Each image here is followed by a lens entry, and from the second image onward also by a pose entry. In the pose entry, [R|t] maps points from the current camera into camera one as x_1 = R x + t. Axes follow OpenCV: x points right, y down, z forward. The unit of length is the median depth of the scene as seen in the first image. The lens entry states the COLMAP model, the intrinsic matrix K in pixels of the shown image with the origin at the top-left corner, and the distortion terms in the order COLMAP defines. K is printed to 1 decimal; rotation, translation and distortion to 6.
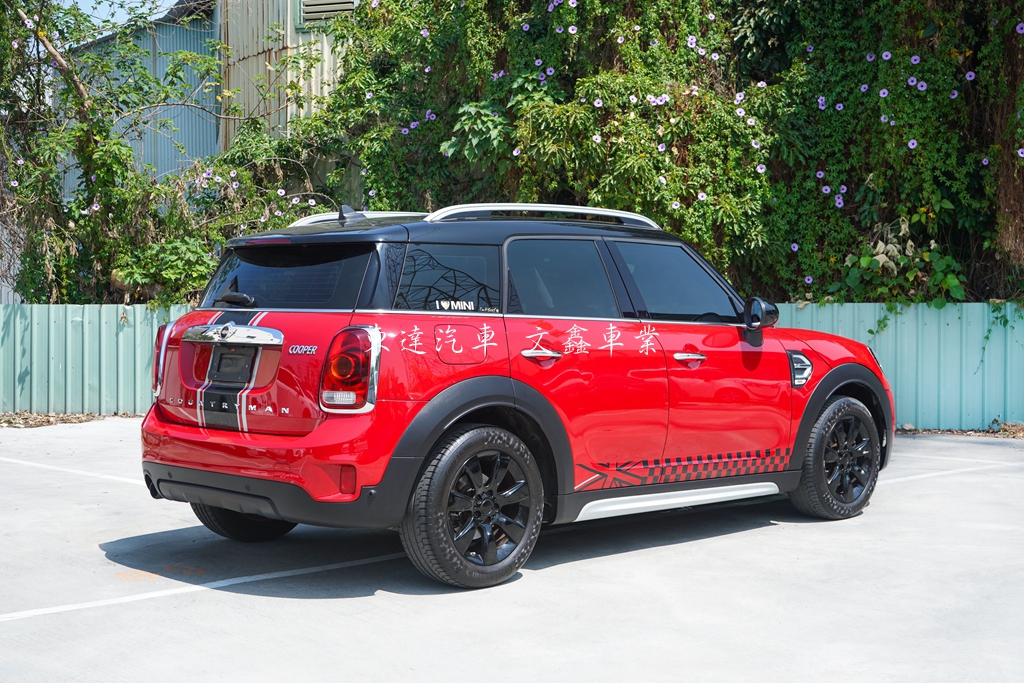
lens RADIAL K [[1418.5, 0, 512.0], [0, 1418.5, 341.5], [0, 0, 1]] dist [-0.005631, 0.046226]
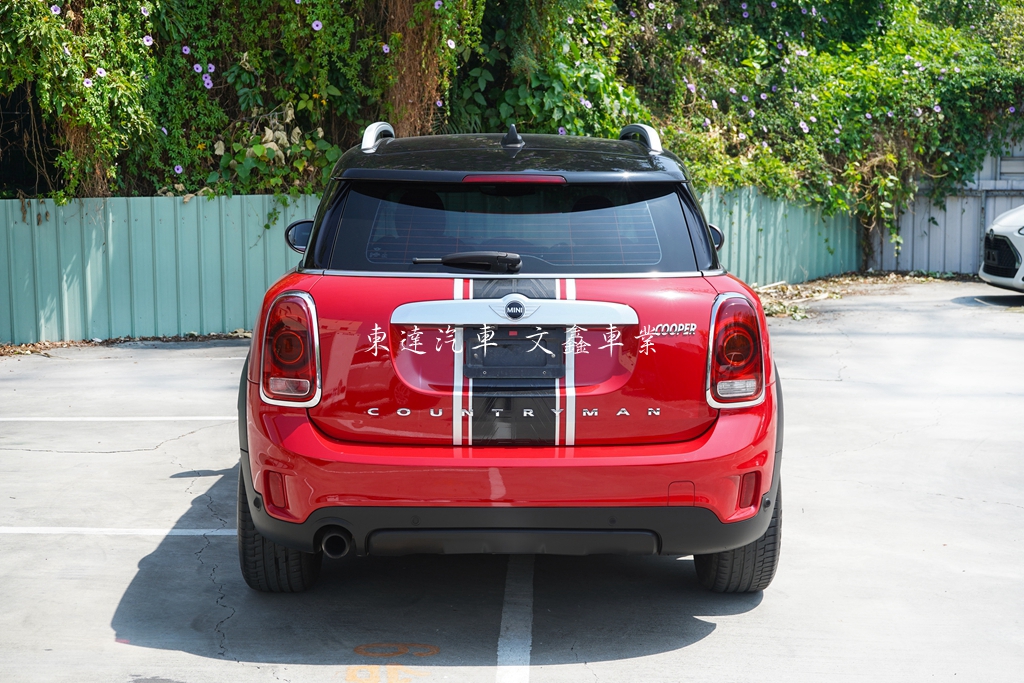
lens RADIAL K [[1450.4, 0, 512.0], [0, 1450.4, 341.5], [0, 0, 1]] dist [-0.011718, -0.084508]
pose [[0.704629, -0.089822, 0.703868, -0.294887], [0.020899, 0.994153, 0.105943, -0.027984], [-0.709268, -0.059940, 0.702386, 0.205505]]
